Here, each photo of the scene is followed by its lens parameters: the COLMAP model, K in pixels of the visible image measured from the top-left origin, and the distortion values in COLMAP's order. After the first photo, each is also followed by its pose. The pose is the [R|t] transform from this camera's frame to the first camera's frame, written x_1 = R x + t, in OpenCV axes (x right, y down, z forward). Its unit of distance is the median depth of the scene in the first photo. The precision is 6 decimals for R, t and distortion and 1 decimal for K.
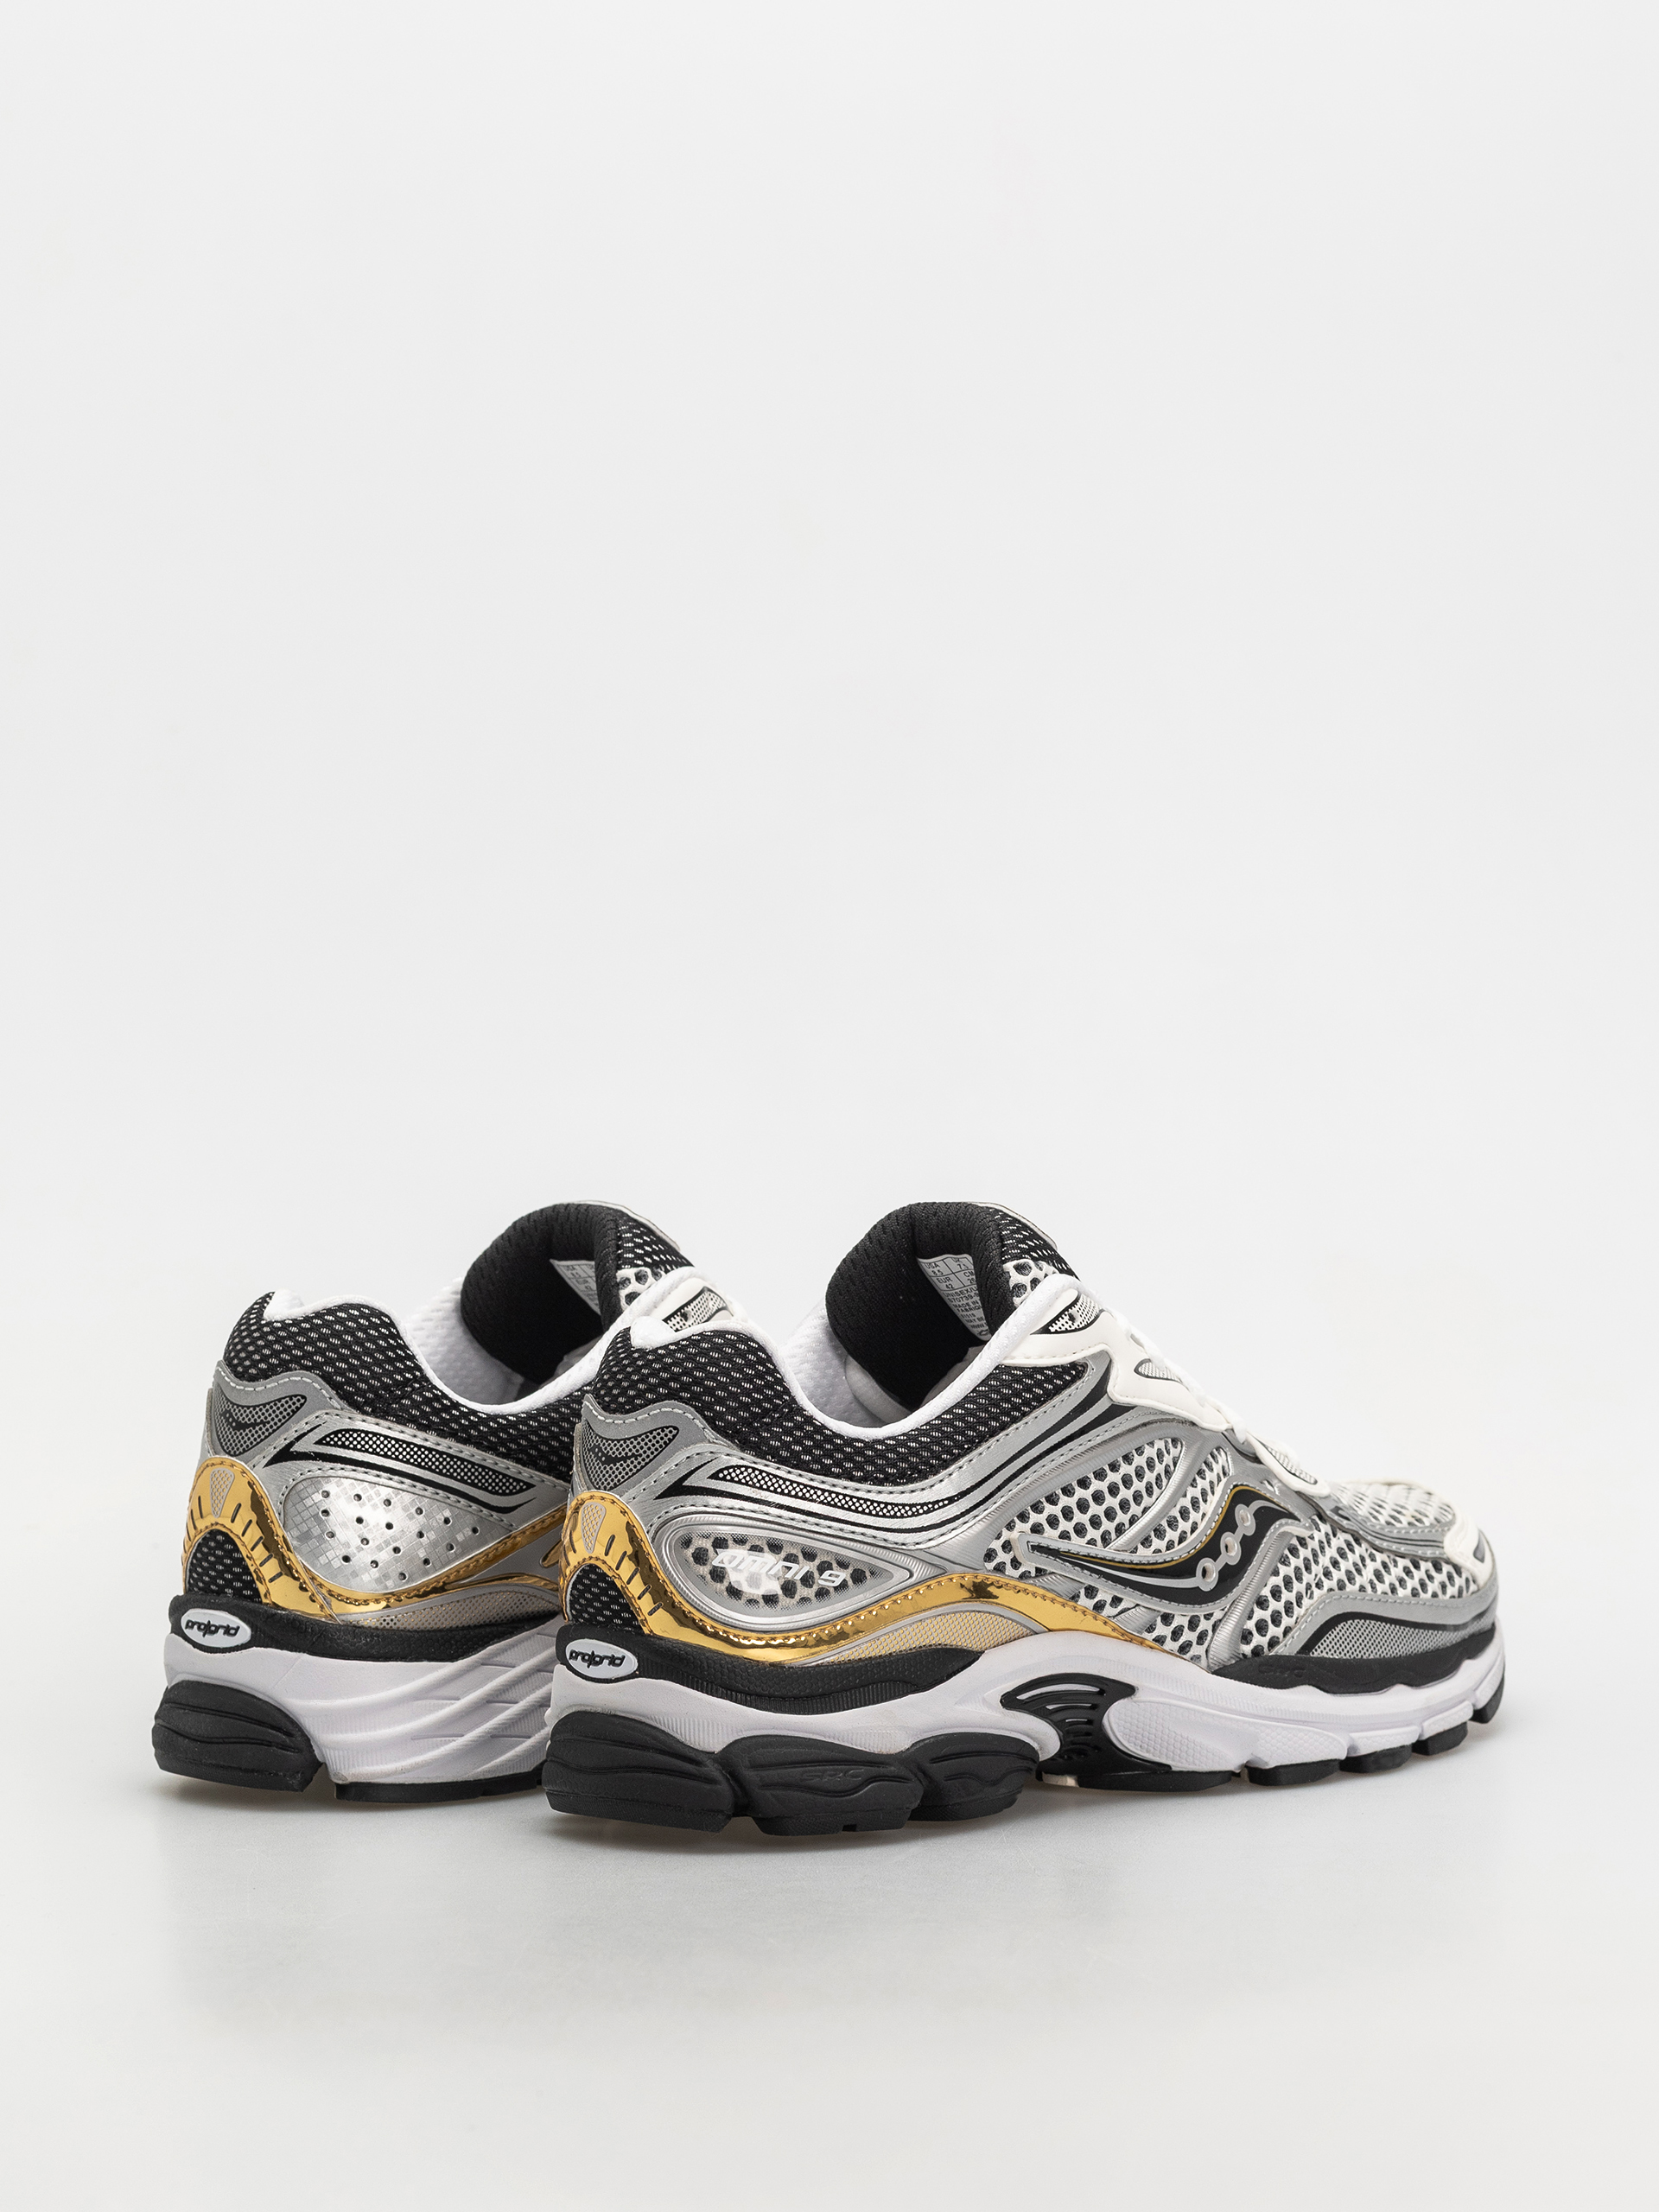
lens RADIAL K [[5687.2, 0, 829.5], [0, 5687.2, 1106.0], [0, 0, 1]] dist [0.045825, 0.033352]
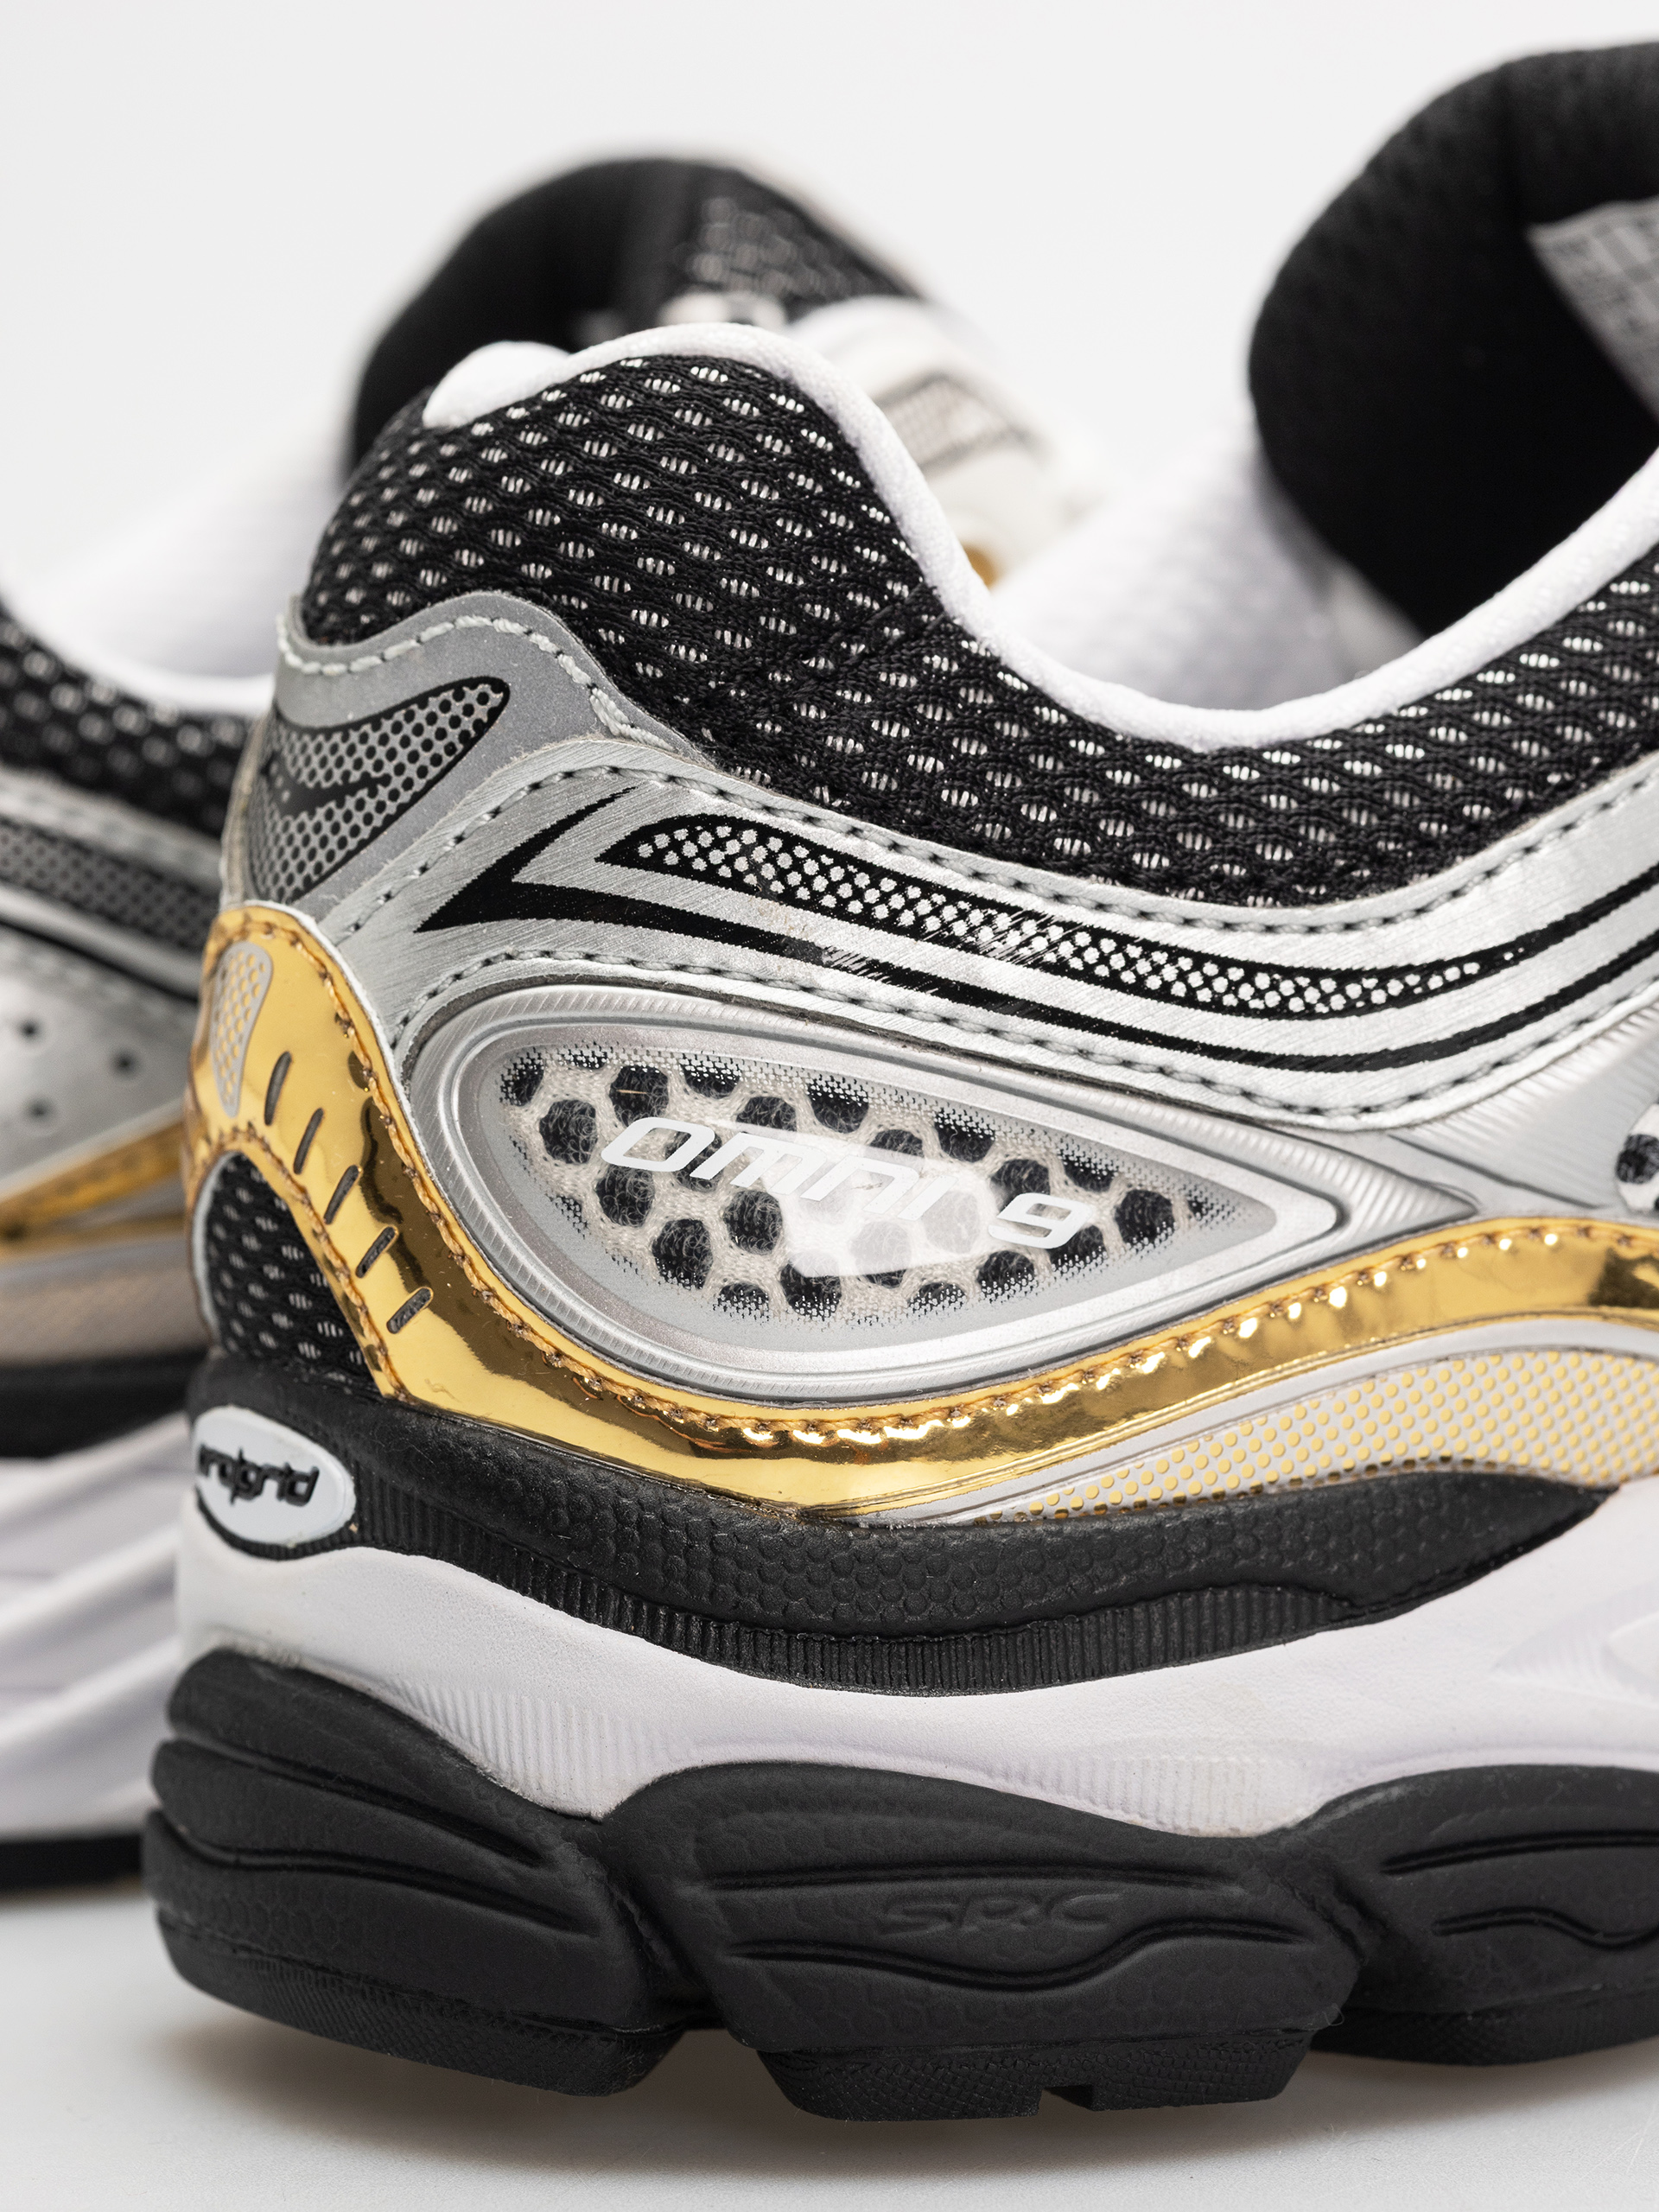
lens RADIAL K [[6917.1, 0, 830.2], [0, 6917.1, 1158.4], [0, 0, 1]] dist [0.179592, -0.072651]
pose [[0.979234, 0.020508, -0.201692, 0.060244], [-0.008490, 0.998146, 0.060271, 0.059073], [0.202554, -0.057307, 0.977593, 0.658167]]
